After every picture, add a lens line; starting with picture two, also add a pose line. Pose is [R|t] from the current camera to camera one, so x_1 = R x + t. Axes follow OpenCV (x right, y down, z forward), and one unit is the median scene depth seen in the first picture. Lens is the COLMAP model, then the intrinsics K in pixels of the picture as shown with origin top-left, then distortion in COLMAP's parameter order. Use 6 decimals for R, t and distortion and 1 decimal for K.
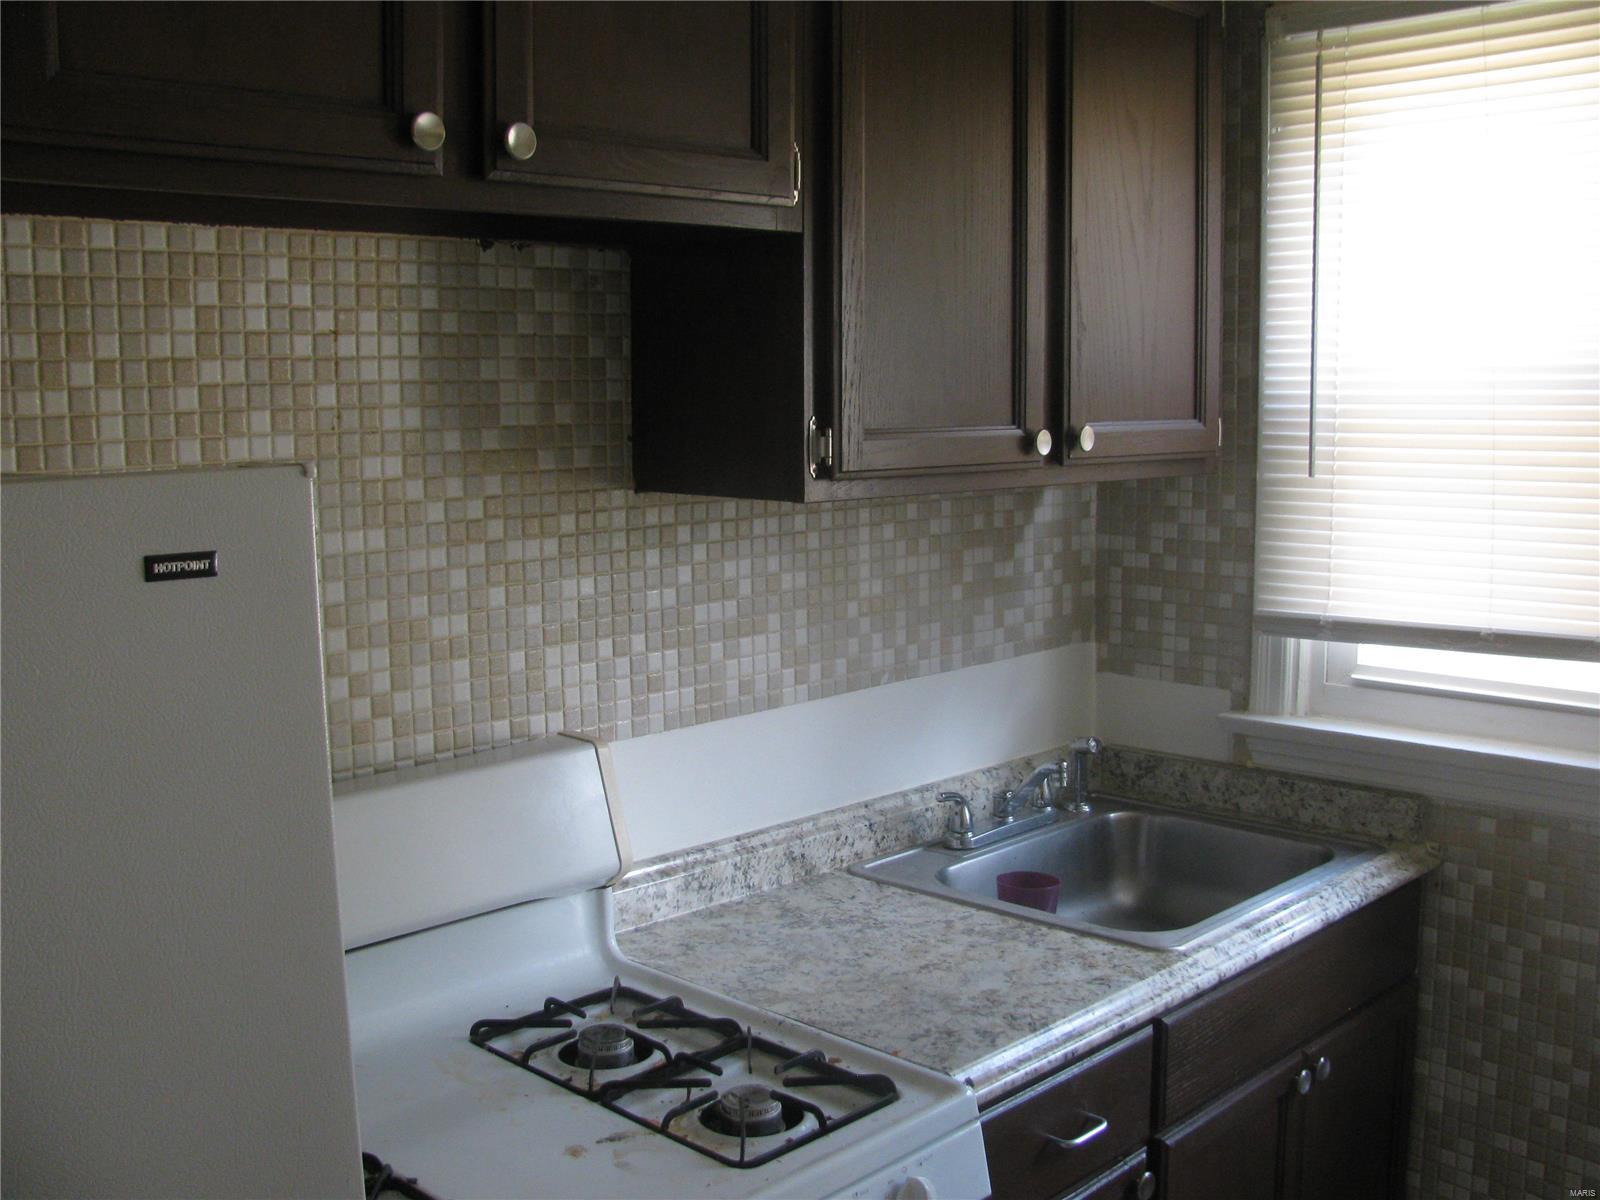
lens RADIAL K [[1641.5, 0, 799.7], [0, 1641.5, 582.9], [0, 0, 1]] dist [-0.135603, 0.000000]
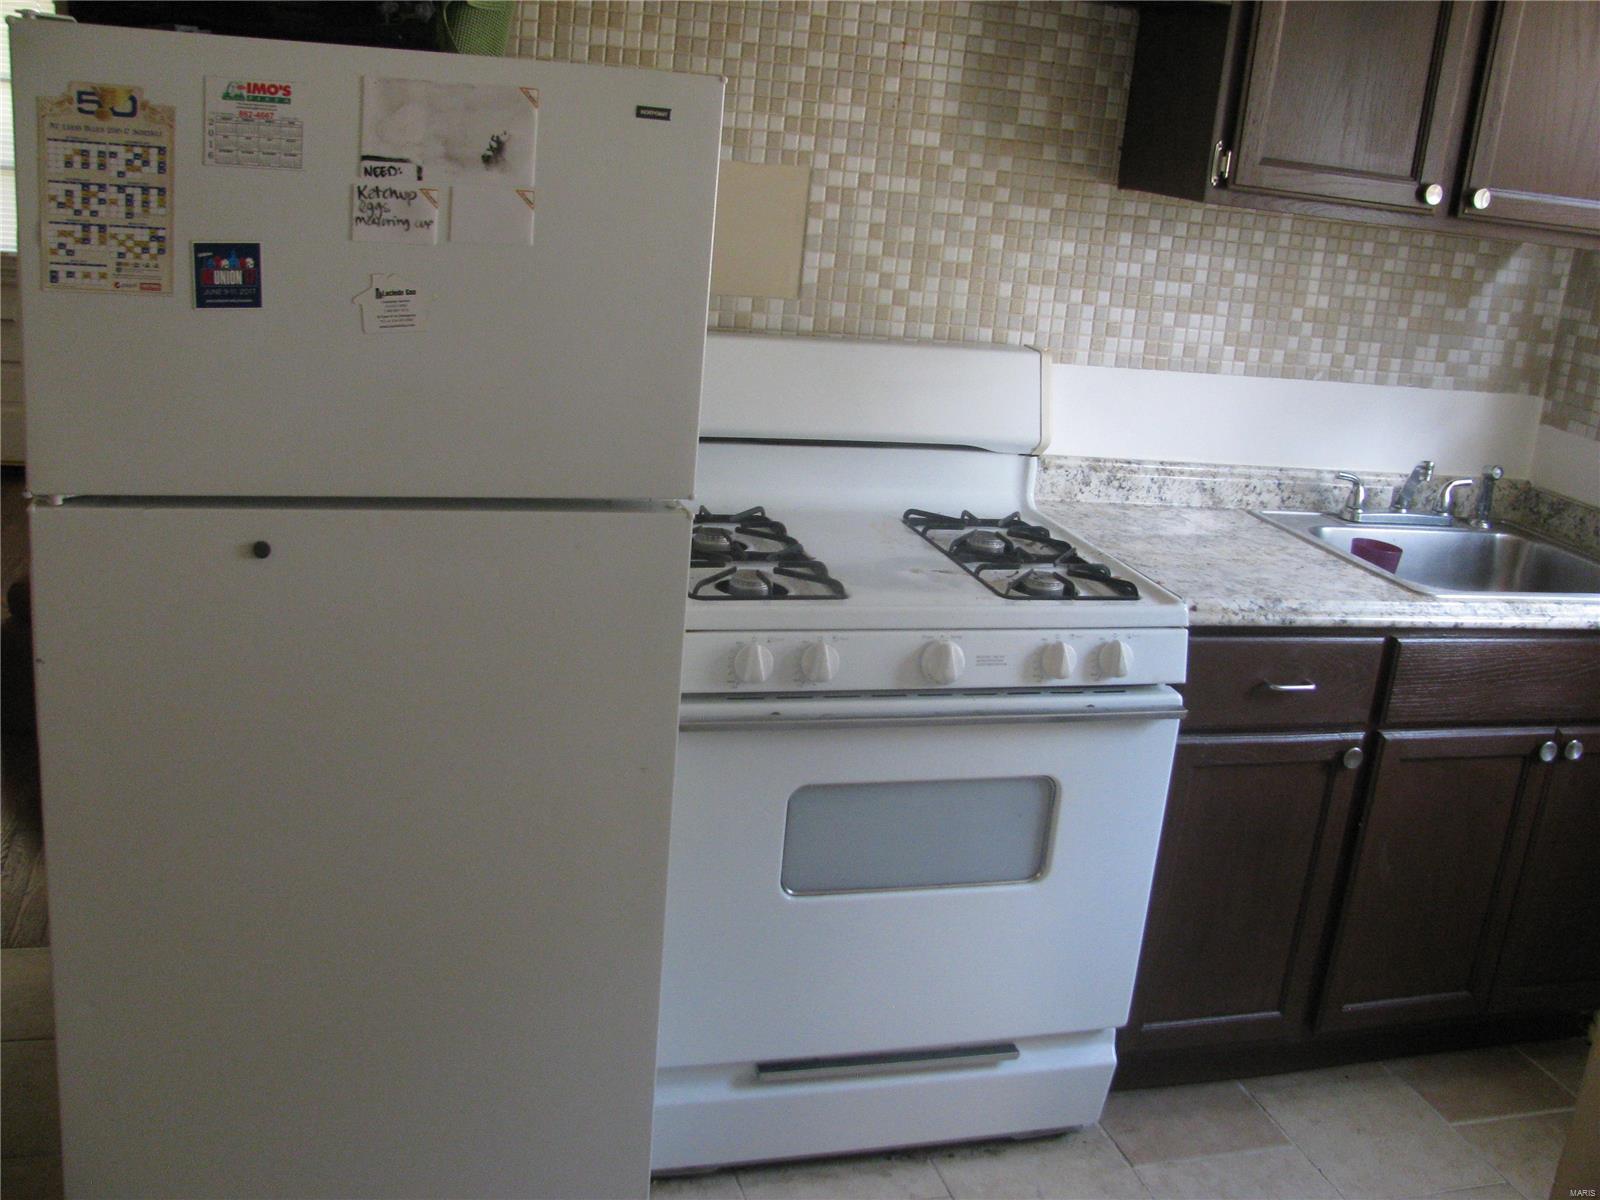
lens RADIAL K [[1641.5, 0, 808.8], [0, 1641.5, 603.6], [0, 0, 1]] dist [-0.135603, 0.000000]
pose [[0.862008, 0.232100, -0.450636, 0.362212], [-0.165550, 0.969169, 0.182495, 0.076482], [0.479099, -0.082709, 0.873855, -0.335985]]
